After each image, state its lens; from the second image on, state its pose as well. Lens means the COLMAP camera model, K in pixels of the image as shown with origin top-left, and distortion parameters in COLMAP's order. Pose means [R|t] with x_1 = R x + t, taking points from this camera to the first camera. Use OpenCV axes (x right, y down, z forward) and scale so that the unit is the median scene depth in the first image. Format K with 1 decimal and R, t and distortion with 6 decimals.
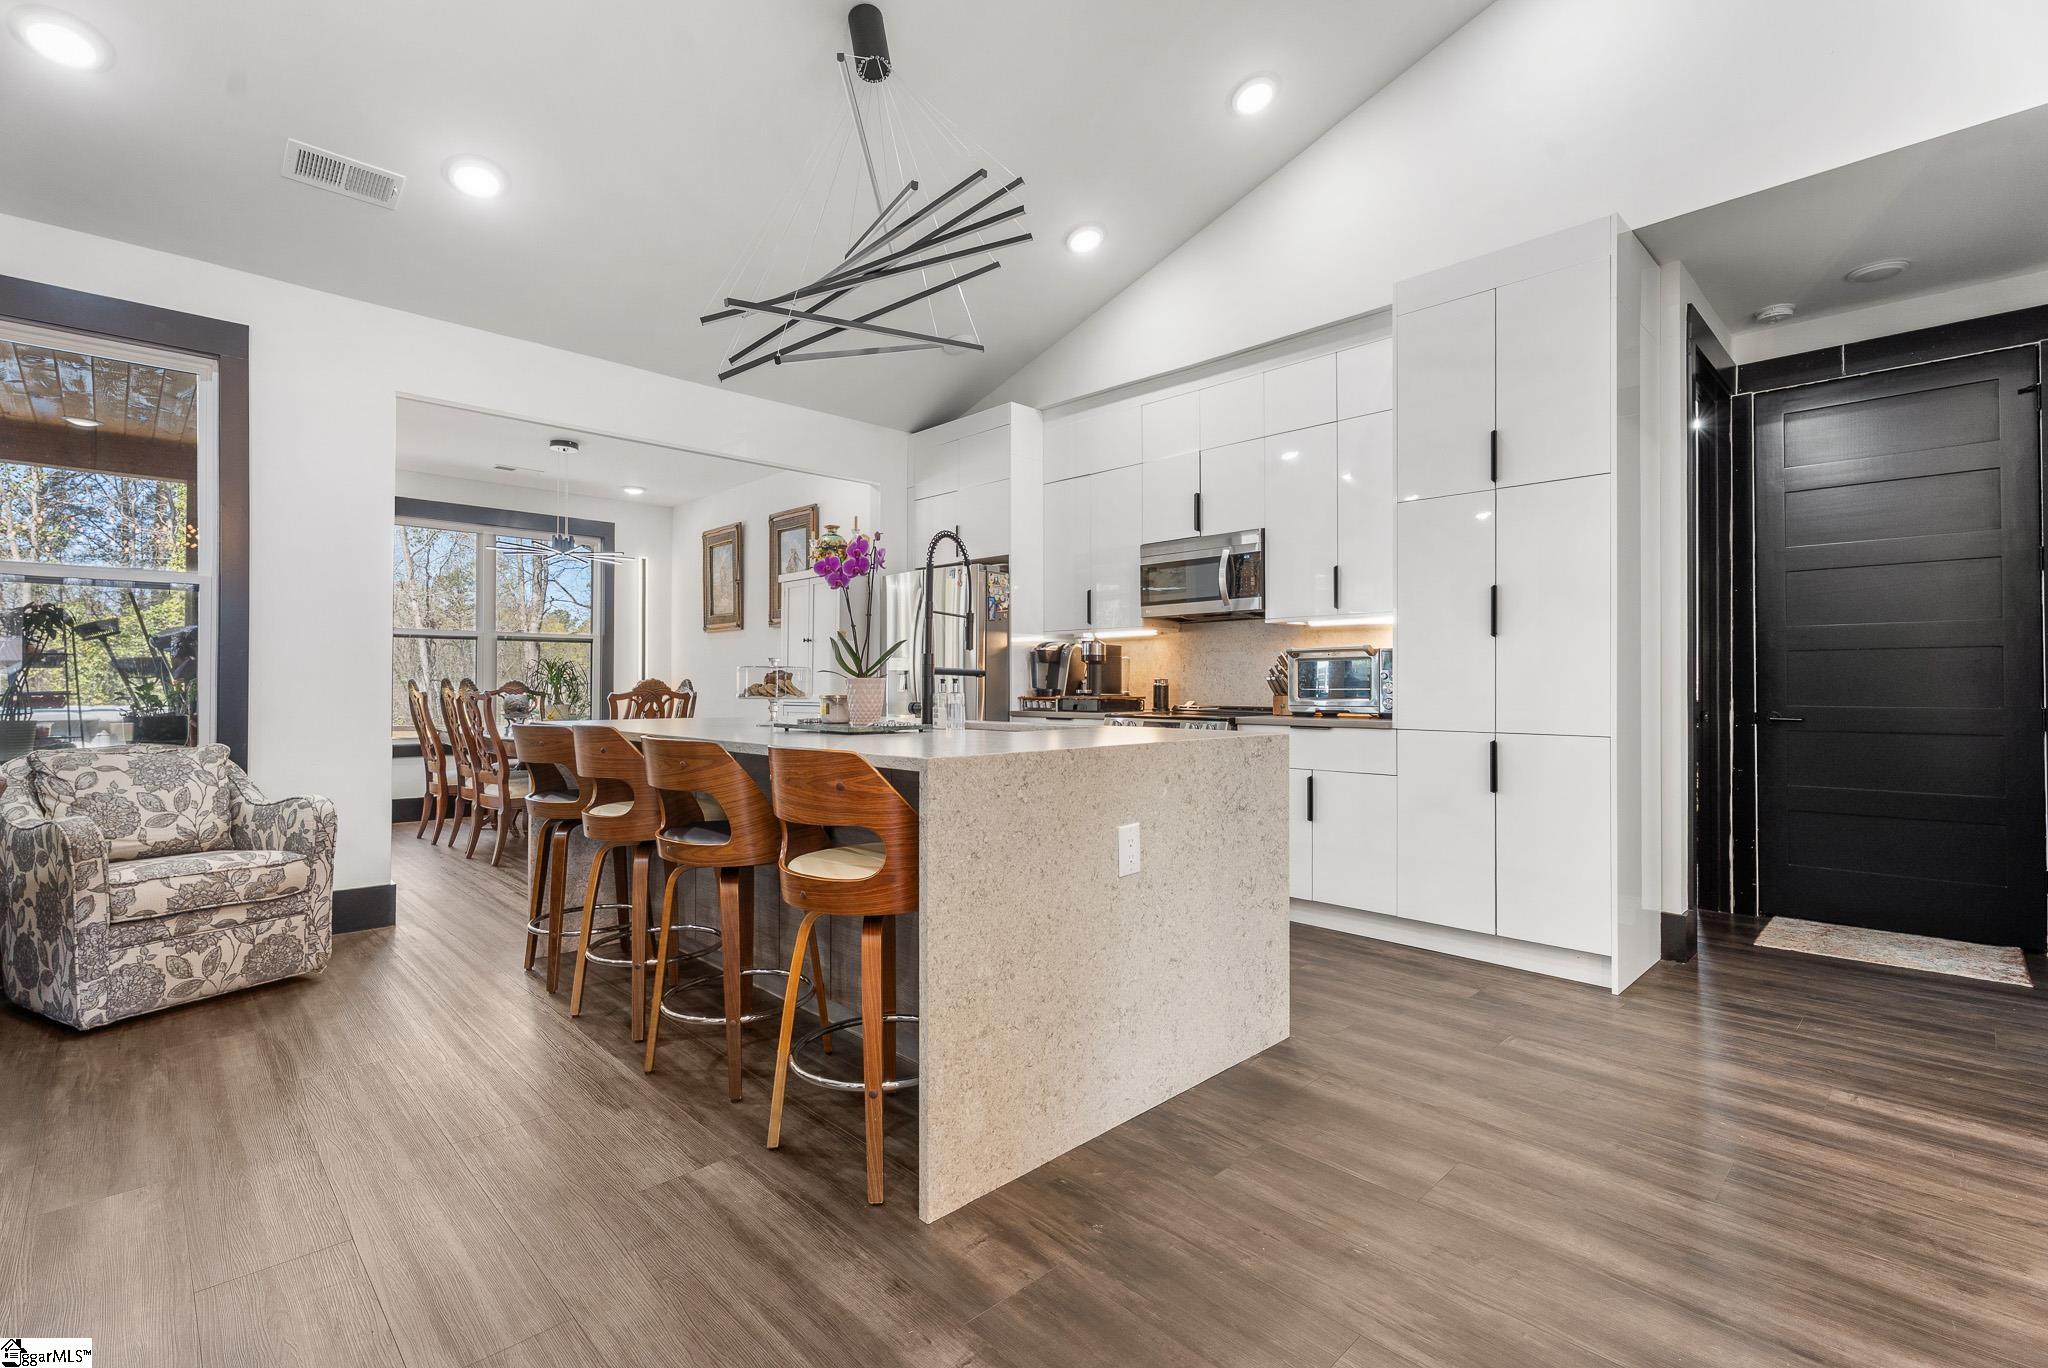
lens RADIAL K [[927.2, 0, 1026.0], [0, 927.2, 689.5], [0, 0, 1]] dist [0.000801, 0.000012]
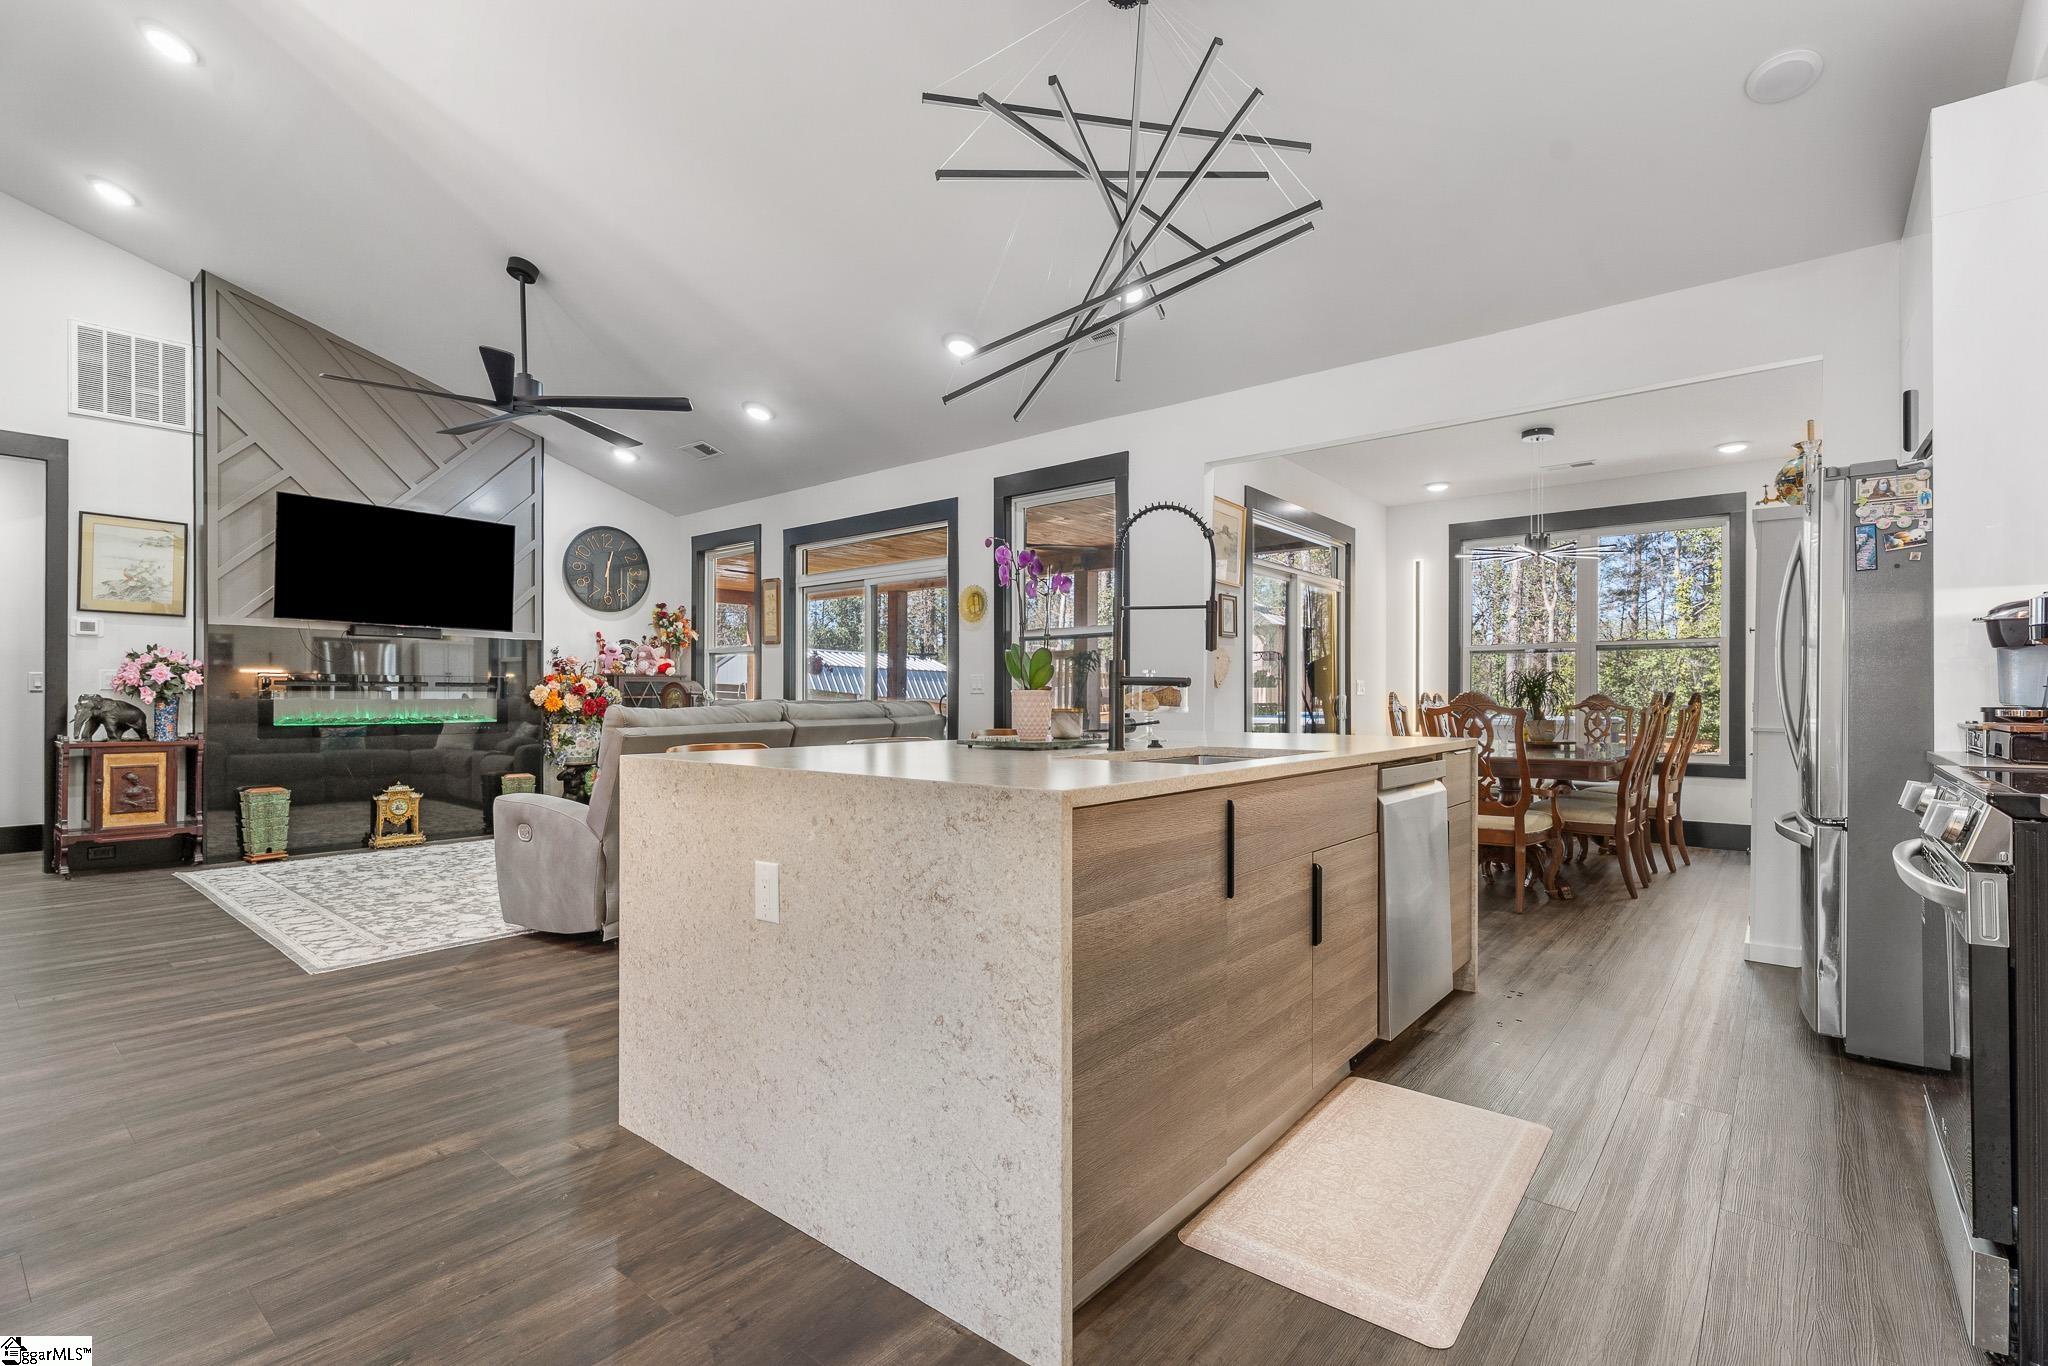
lens RADIAL K [[927.2, 0, 1021.0], [0, 927.2, 700.0], [0, 0, 1]] dist [0.000801, 0.000012]
pose [[0.104867, 0.000854, -0.994486, 0.445203], [-0.005219, 0.999986, 0.000308, -0.001911], [0.994473, 0.005158, 0.104870, 0.518632]]
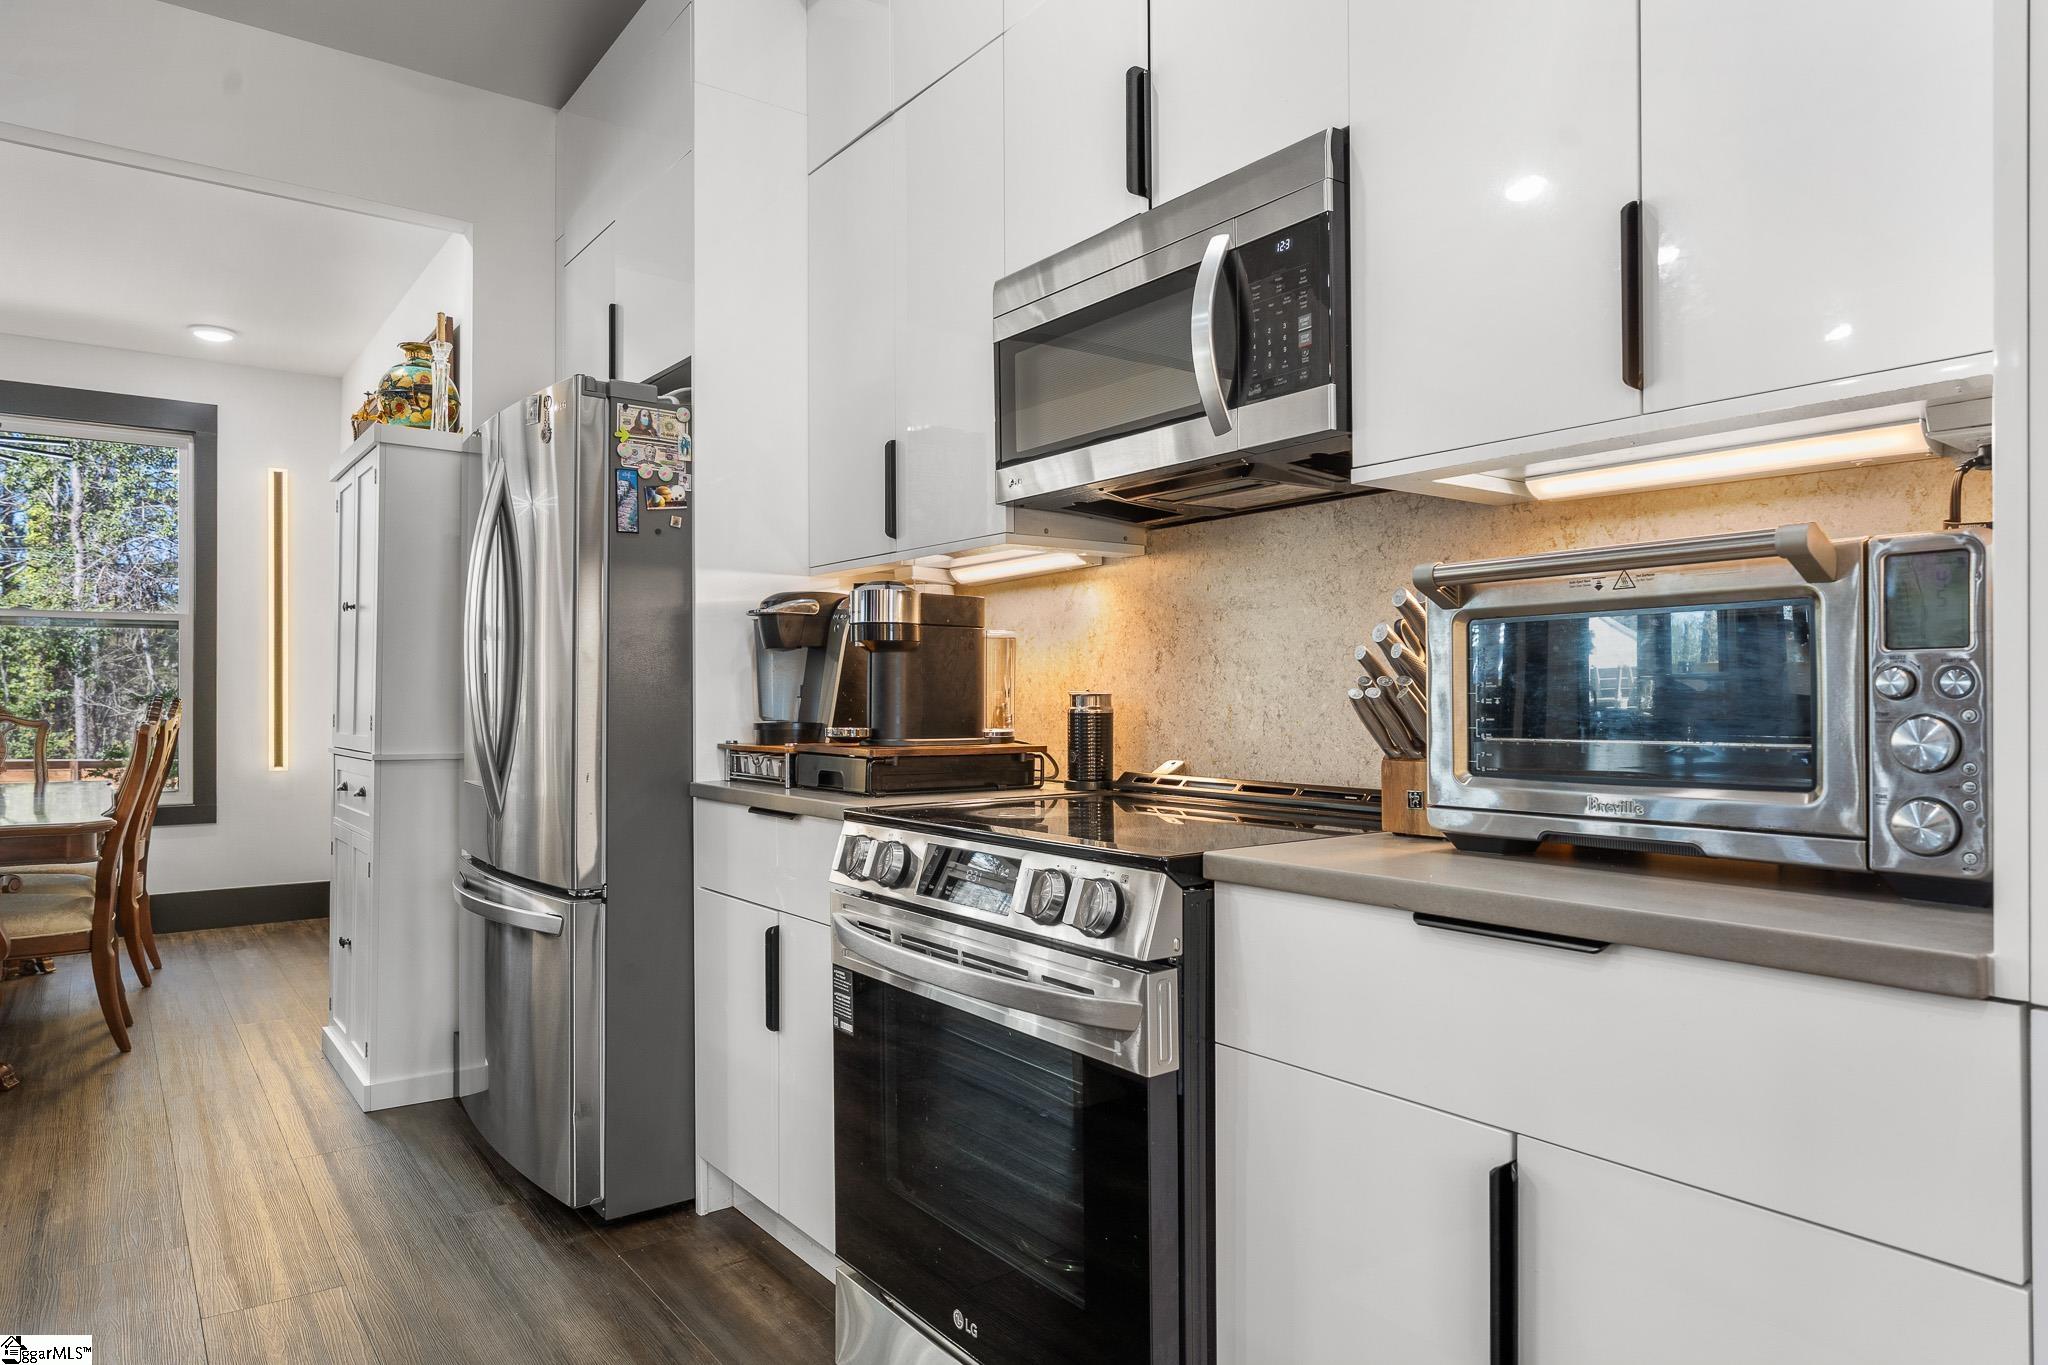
lens RADIAL K [[1264.0, 0, 1010.5], [0, 1264.0, 683.4], [0, 0, 1]] dist [0.001786, -0.000174]
pose [[0.989579, -0.007675, -0.143786, 0.192348], [0.005686, 0.999882, -0.014245, -0.008801], [0.143878, 0.013279, 0.989506, 0.568483]]
